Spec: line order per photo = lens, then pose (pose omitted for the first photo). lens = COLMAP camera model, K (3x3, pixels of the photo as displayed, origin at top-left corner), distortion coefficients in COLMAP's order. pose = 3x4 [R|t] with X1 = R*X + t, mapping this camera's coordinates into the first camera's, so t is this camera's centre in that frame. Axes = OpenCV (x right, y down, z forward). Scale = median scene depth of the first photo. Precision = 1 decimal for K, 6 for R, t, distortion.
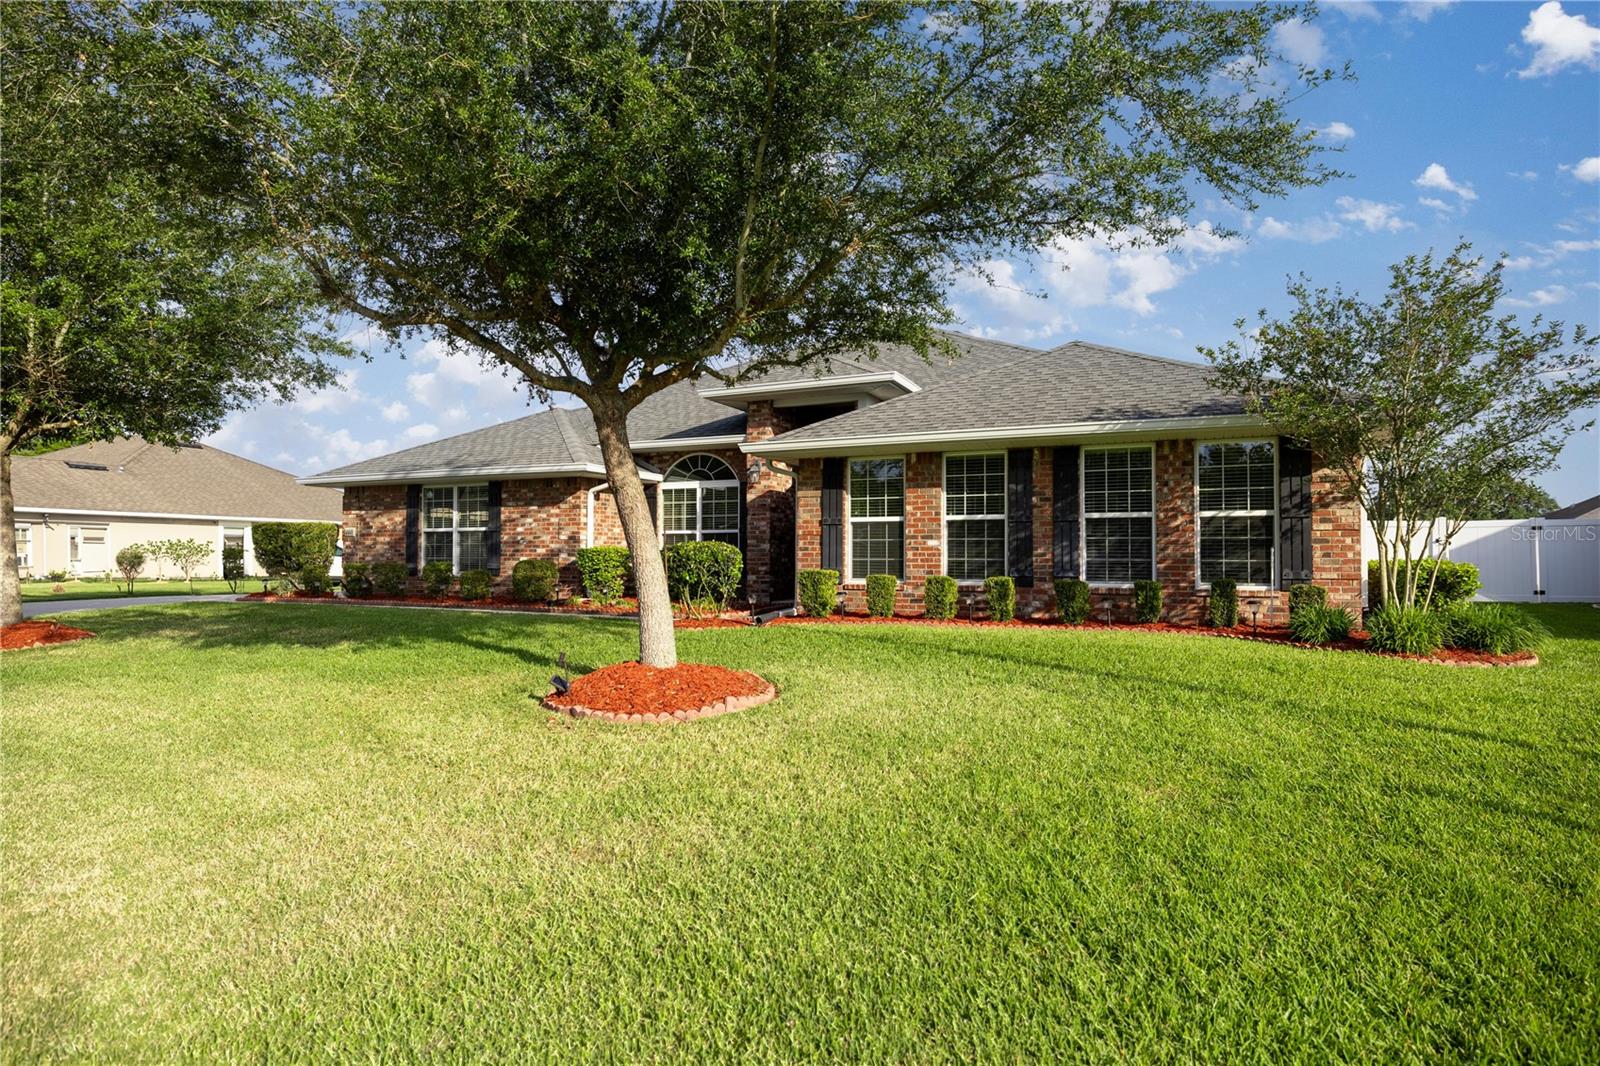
lens RADIAL K [[908.6, 0, 790.5], [0, 908.6, 544.4], [0, 0, 1]] dist [0.008292, 0.000239]
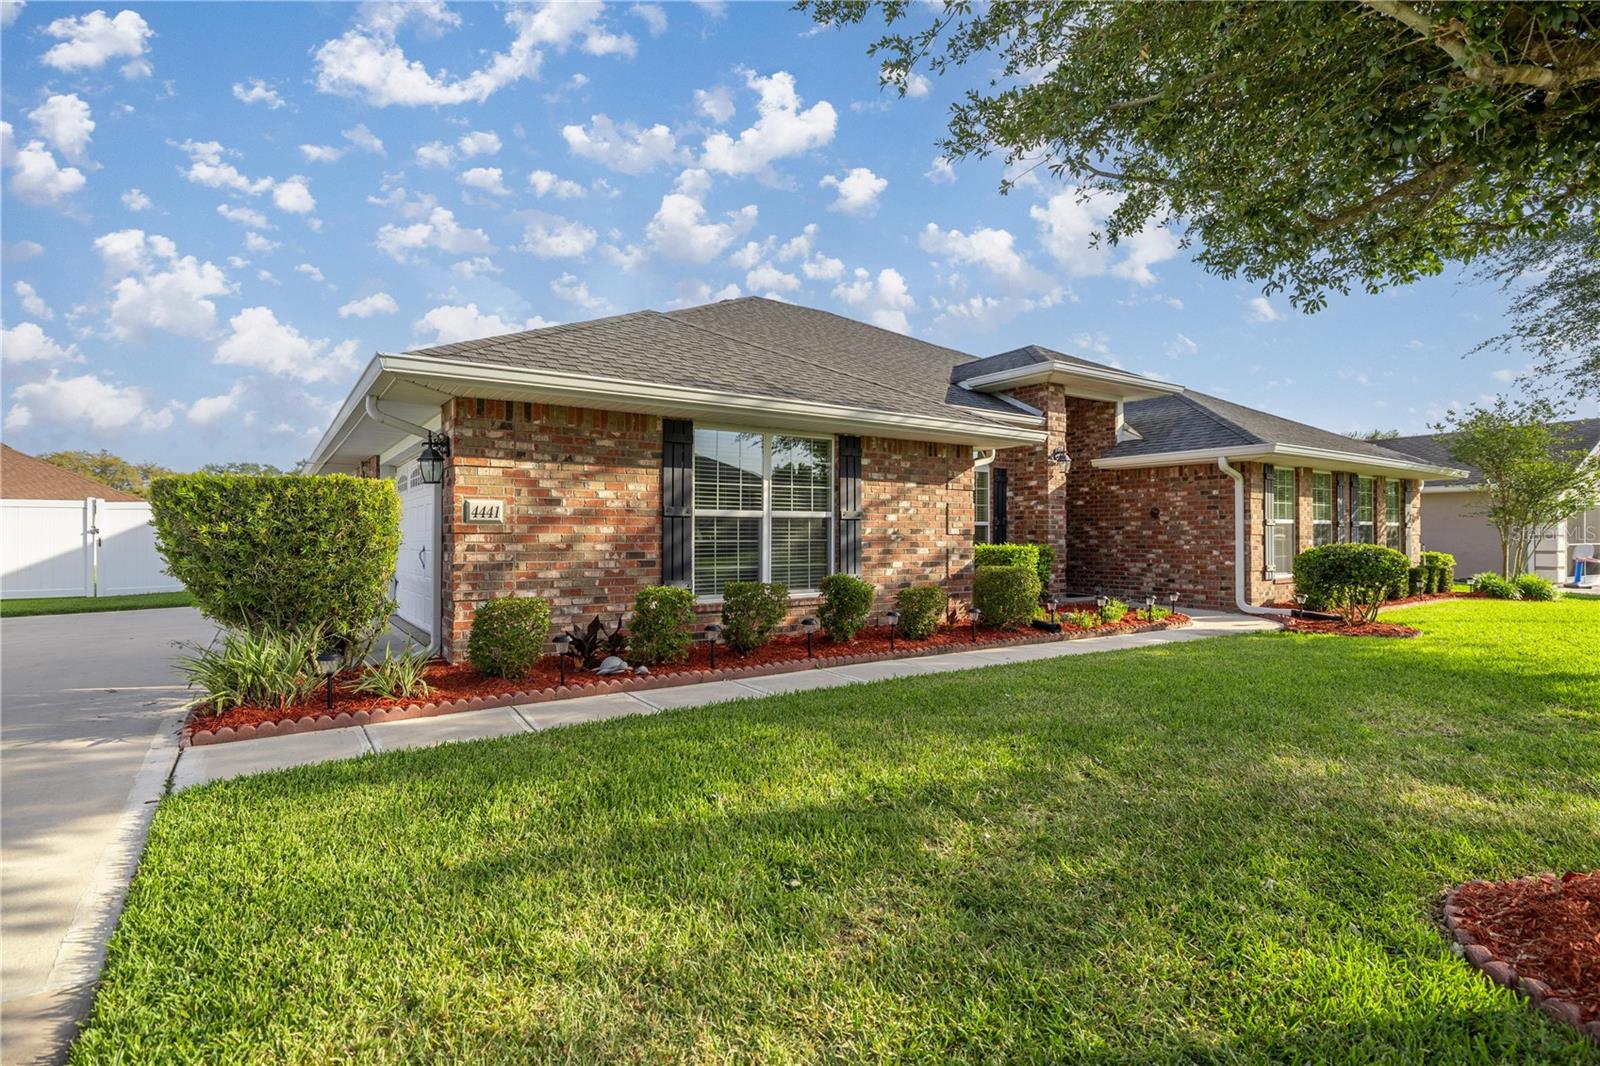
lens RADIAL K [[767.3, 0, 807.1], [0, 767.3, 534.1], [0, 0, 1]] dist [-0.006430, -0.000238]
pose [[0.499716, -0.003251, 0.866183, -0.835195], [-0.014579, 0.999820, 0.012163, -0.011882], [-0.866067, -0.018706, 0.499578, 0.834379]]
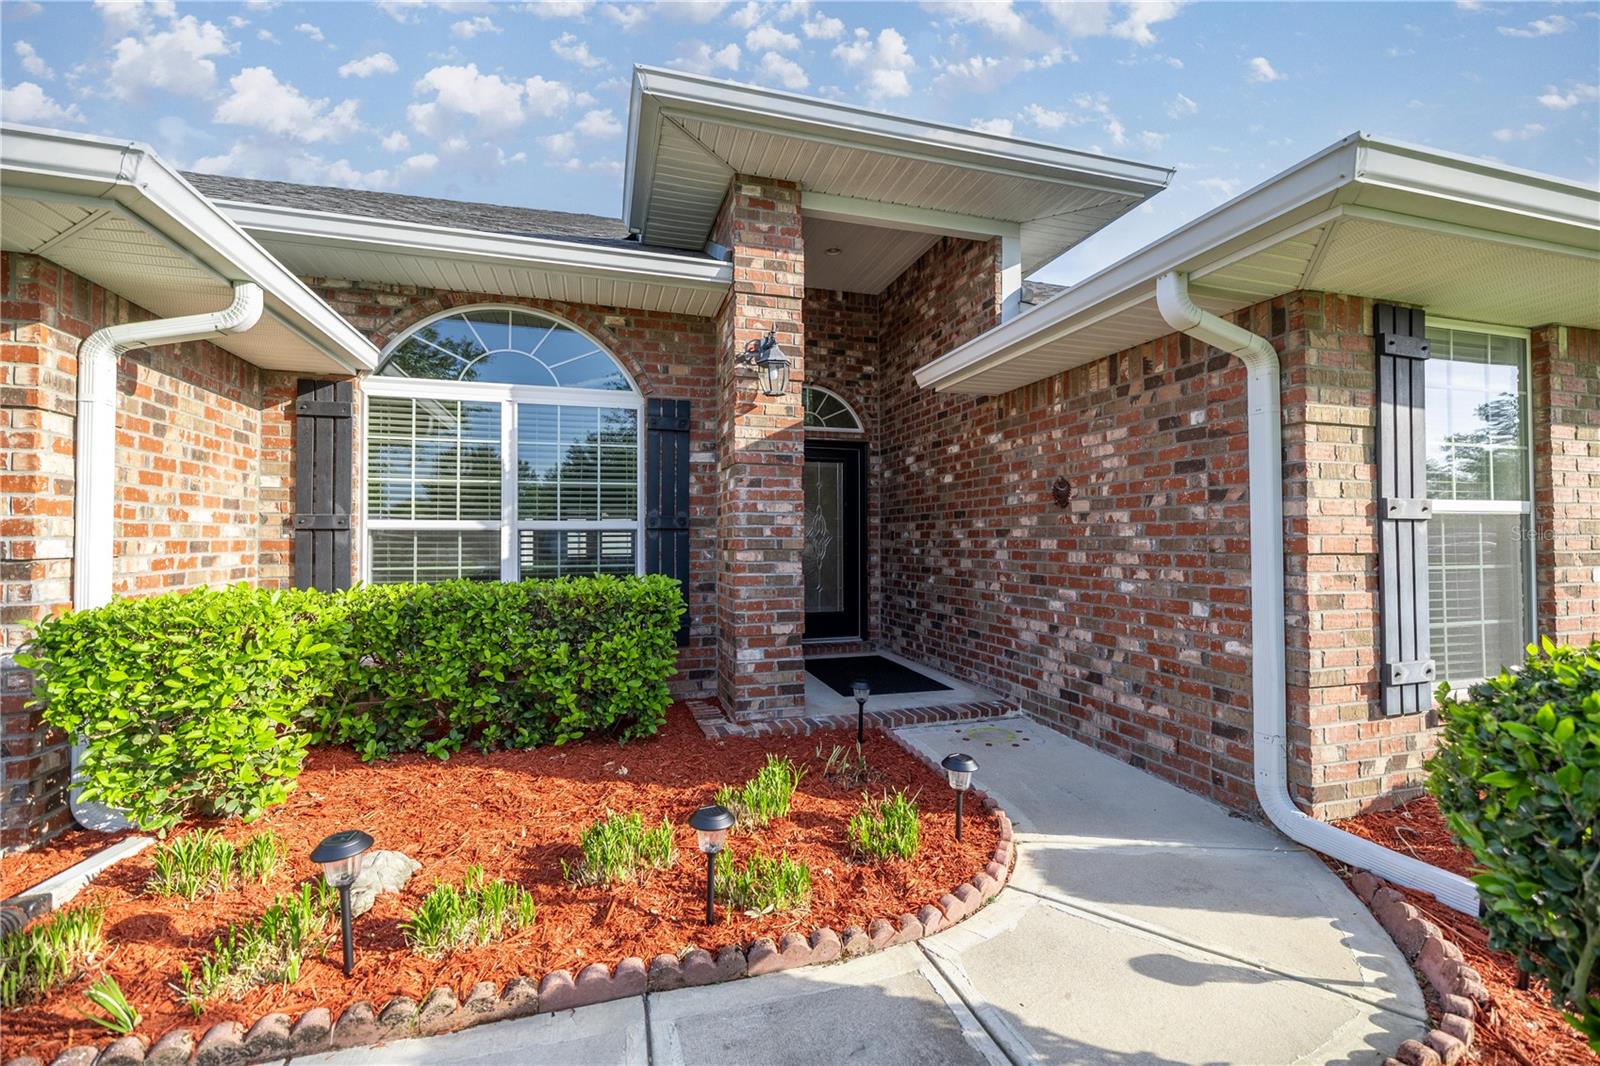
lens RADIAL K [[673.5, 0, 799.3], [0, 673.5, 531.5], [0, 0, 1]] dist [0.000197, -0.000170]
pose [[0.741426, 0.004230, 0.671021, -0.210888], [-0.006873, 0.999976, 0.001290, -0.013782], [-0.670999, -0.005568, 0.741437, 0.791119]]
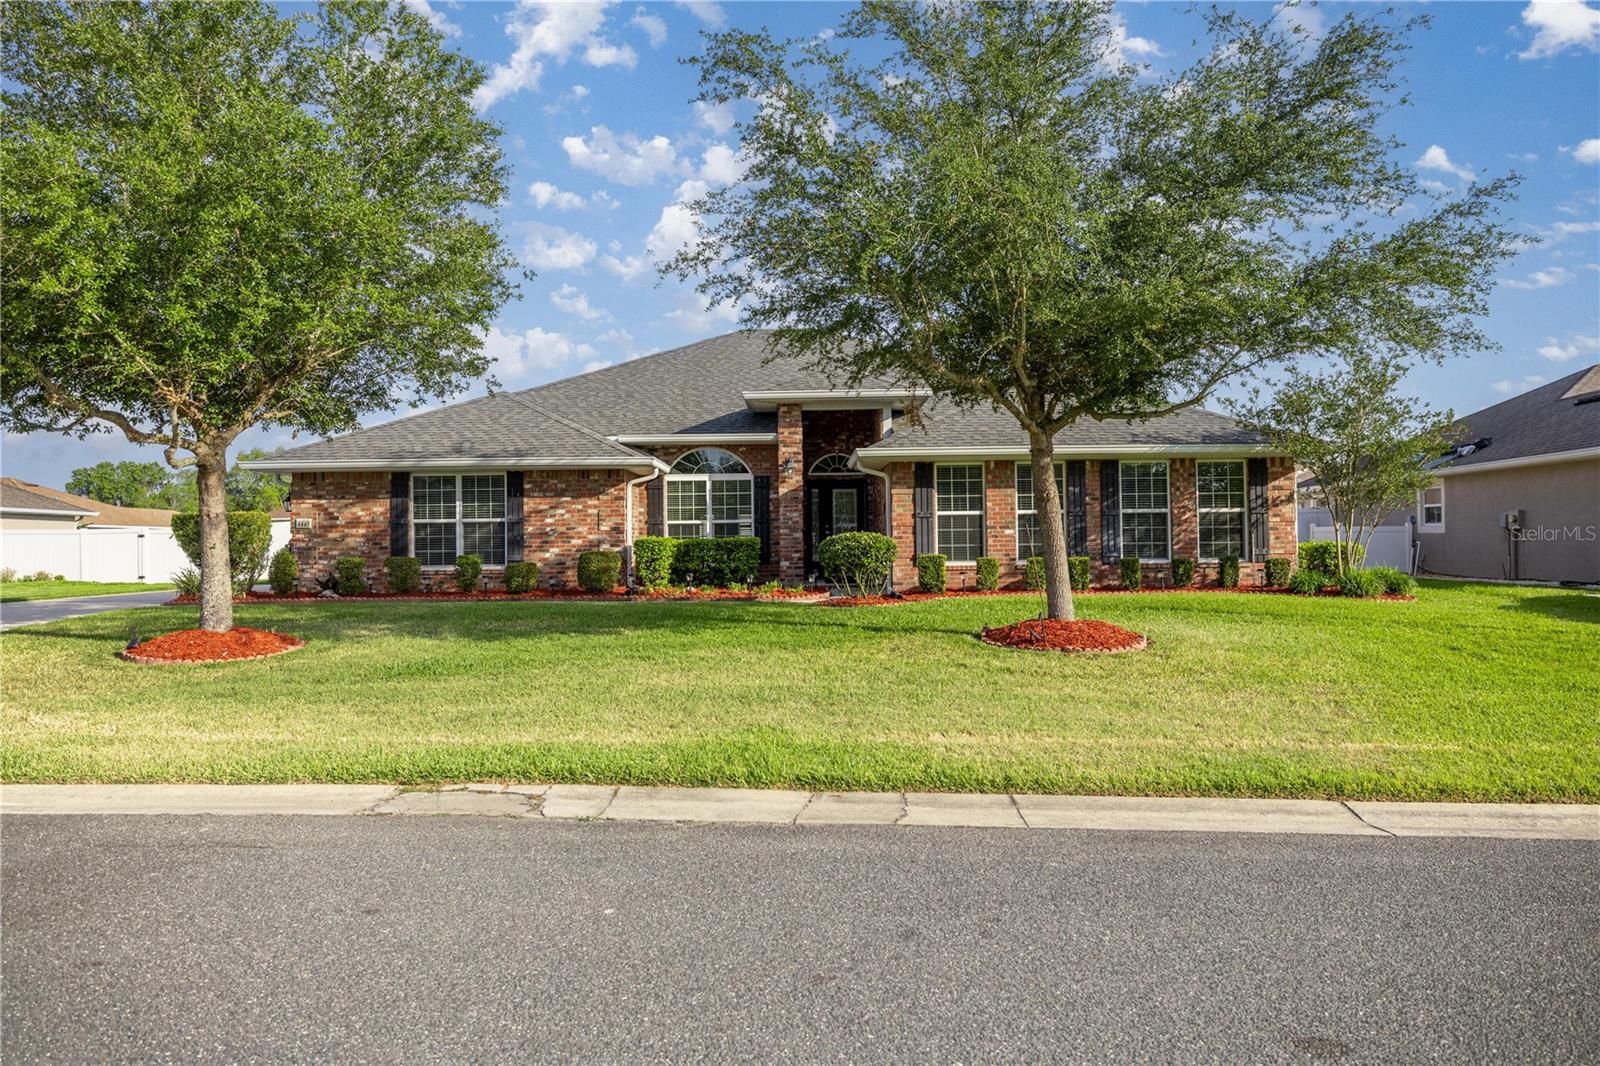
lens RADIAL K [[1048.7, 0, 796.6], [0, 1048.7, 531.4], [0, 0, 1]] dist [-0.004545, -0.000015]
pose [[0.903138, -0.009676, 0.429242, -0.577503], [0.007438, 0.999949, 0.006892, -0.011448], [-0.429286, -0.003031, 0.903163, -0.152947]]
